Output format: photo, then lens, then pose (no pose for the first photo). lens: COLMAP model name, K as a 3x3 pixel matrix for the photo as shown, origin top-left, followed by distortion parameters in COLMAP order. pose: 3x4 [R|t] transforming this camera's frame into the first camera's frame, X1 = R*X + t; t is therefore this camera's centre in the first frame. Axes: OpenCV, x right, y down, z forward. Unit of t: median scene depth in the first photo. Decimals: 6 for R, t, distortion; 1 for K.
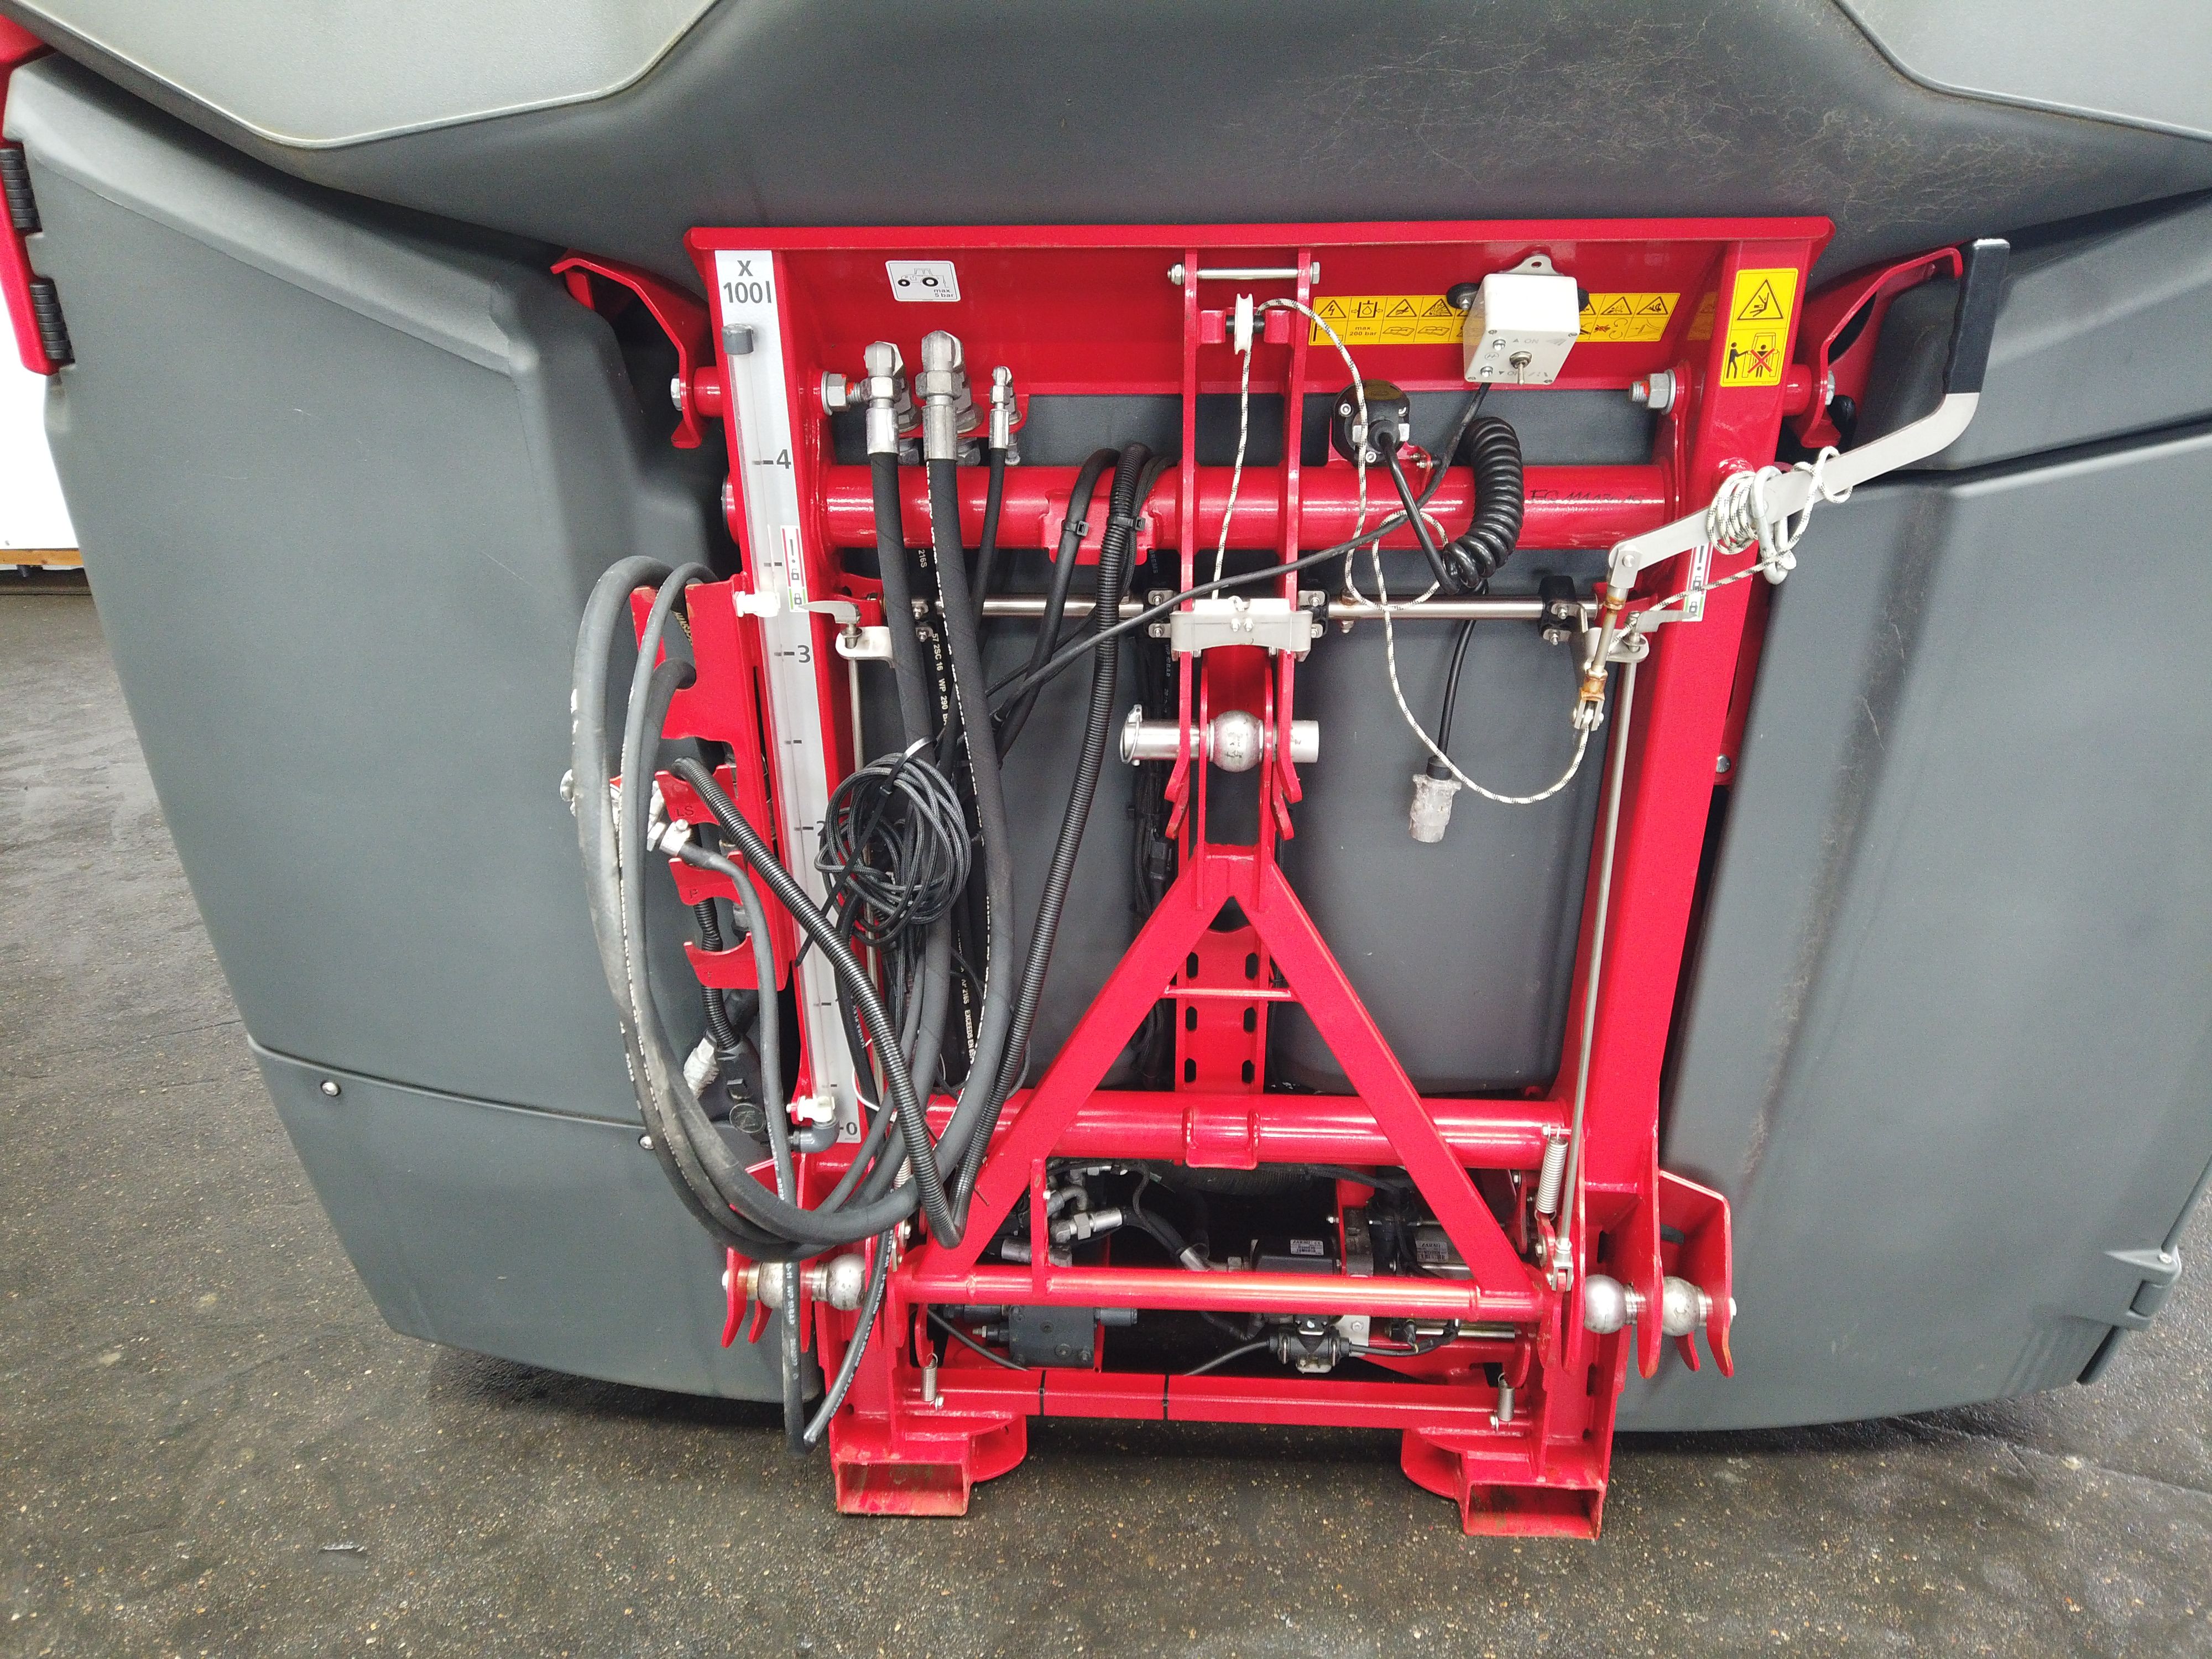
lens RADIAL K [[1639.4, 0, 1103.0], [0, 1639.4, 833.1], [0, 0, 1]] dist [0.076393, -0.074018]
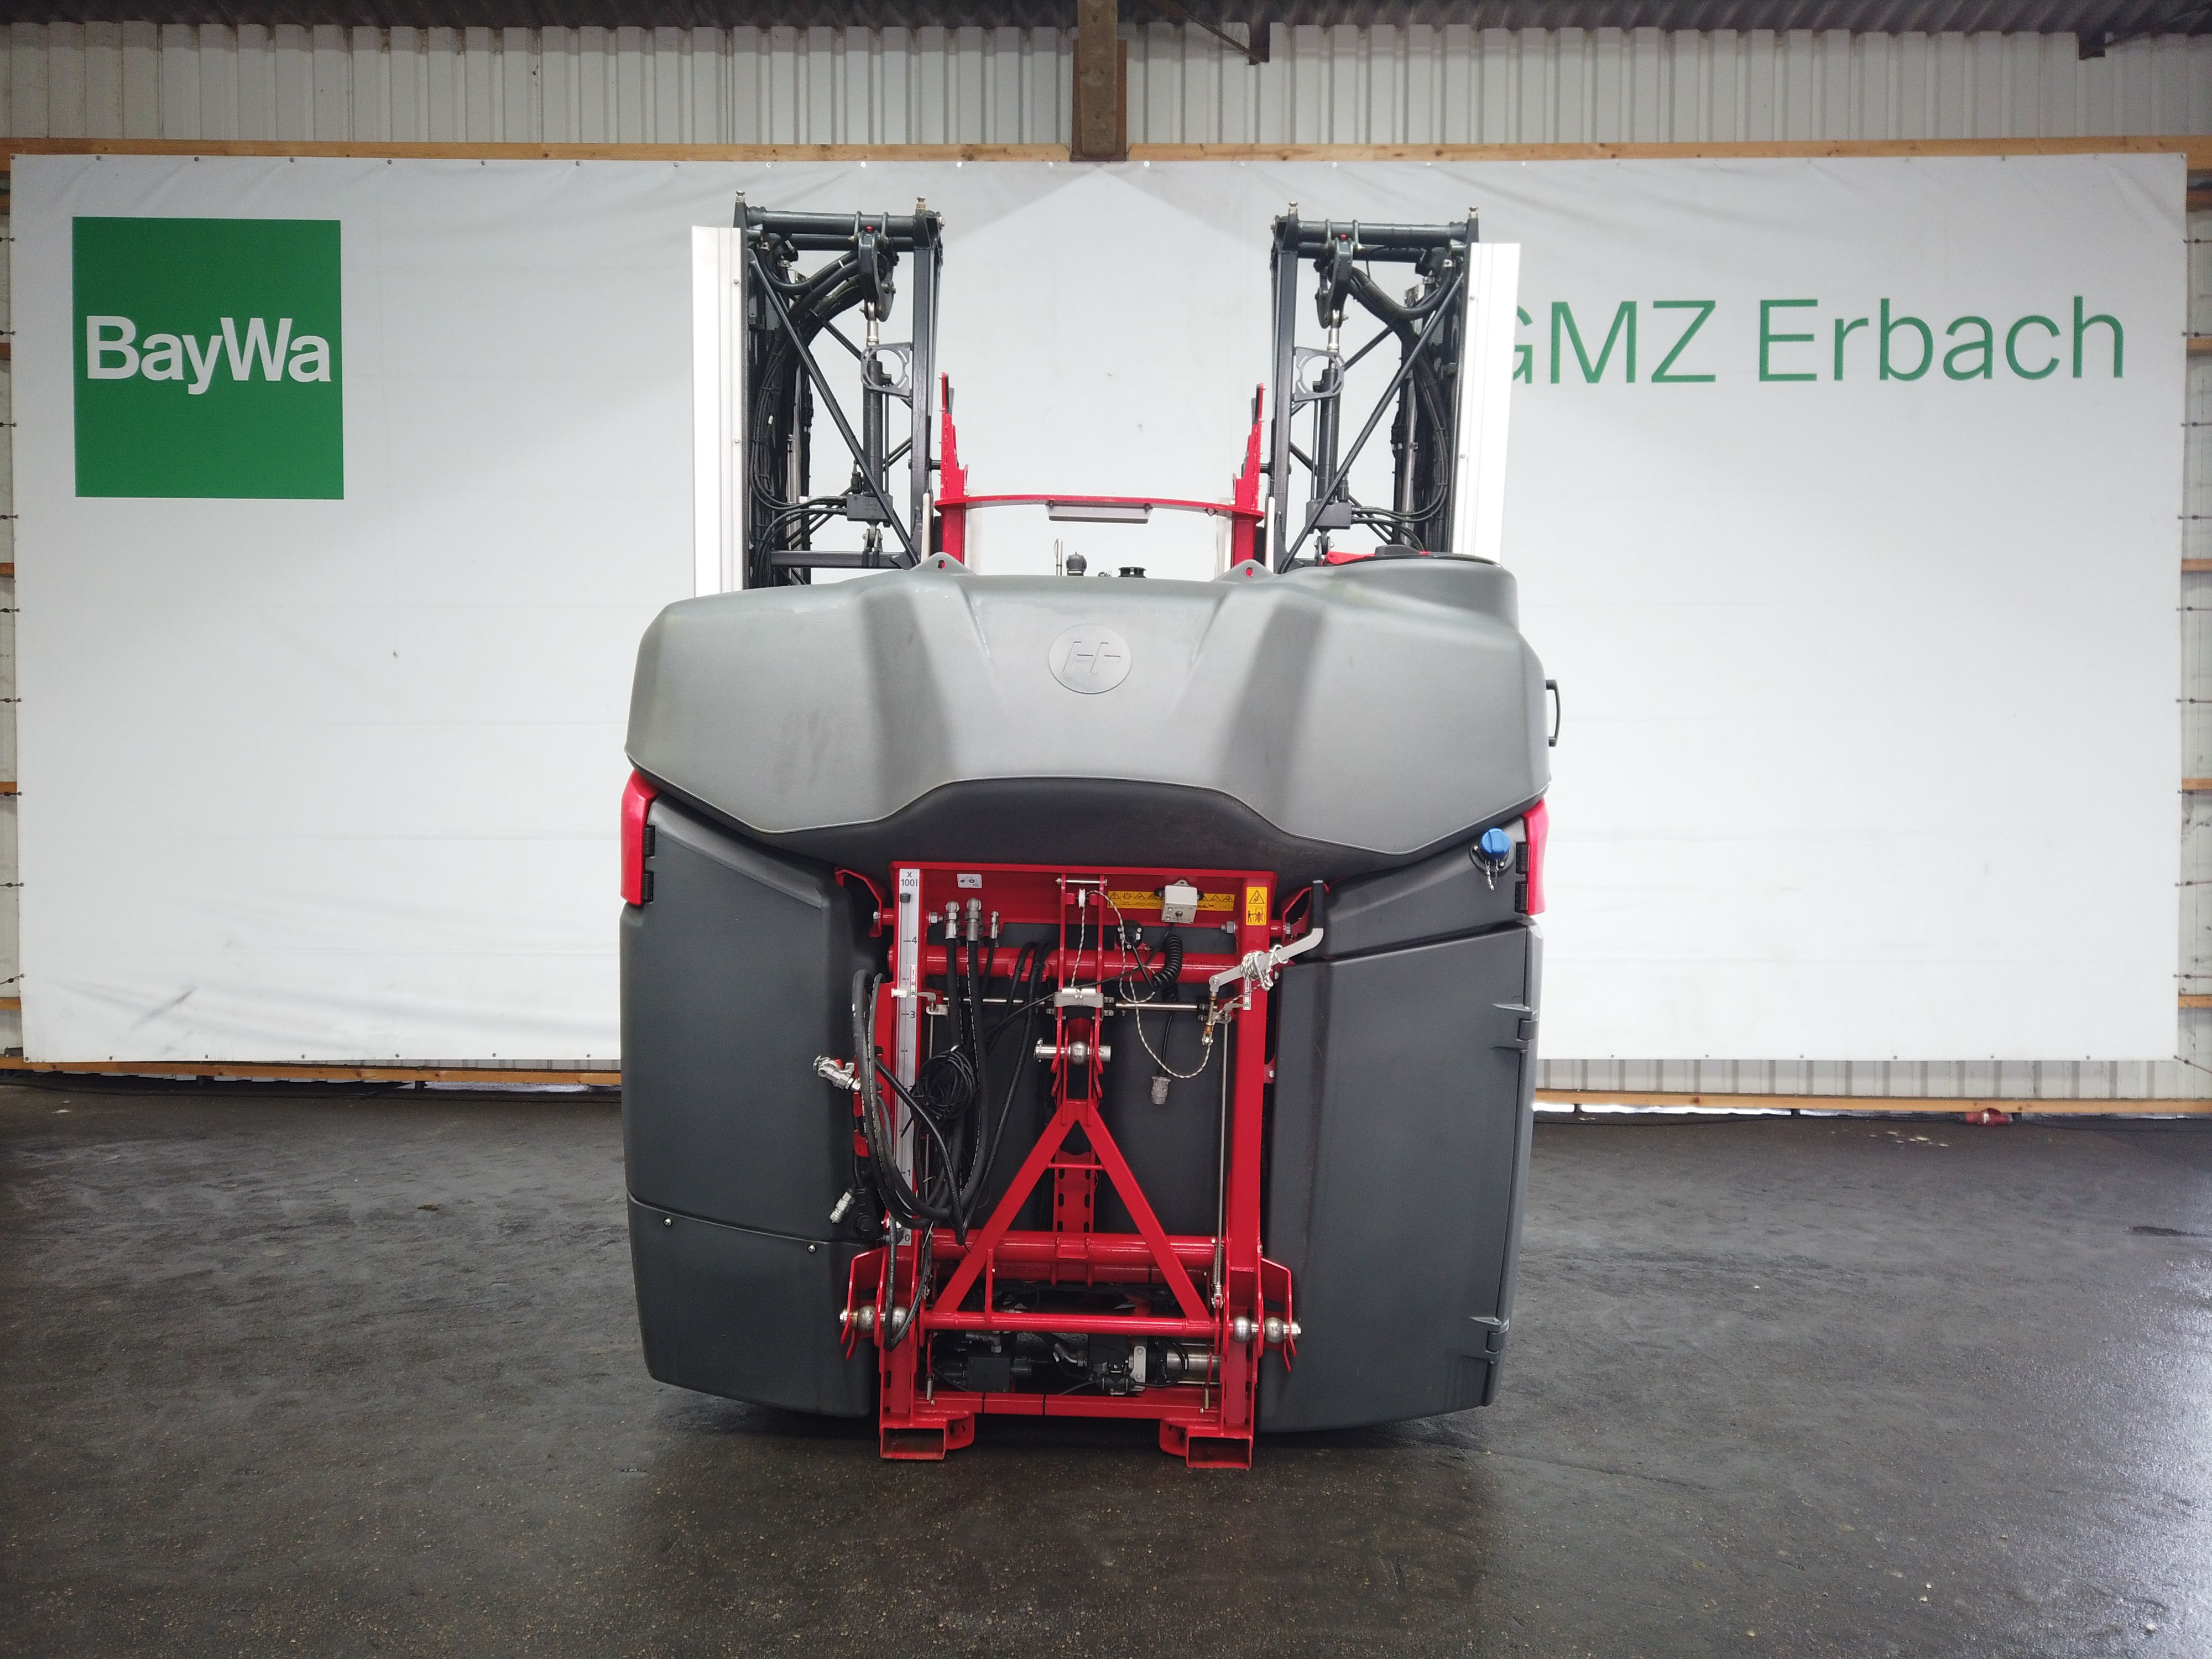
lens RADIAL K [[1639.4, 0, 1103.0], [0, 1639.4, 833.1], [0, 0, 1]] dist [0.076393, -0.074018]
pose [[0.998044, 0.035137, 0.051700, -0.027742], [-0.014222, 0.933011, -0.359566, 0.576056], [-0.060871, 0.358128, 0.931686, -1.602522]]
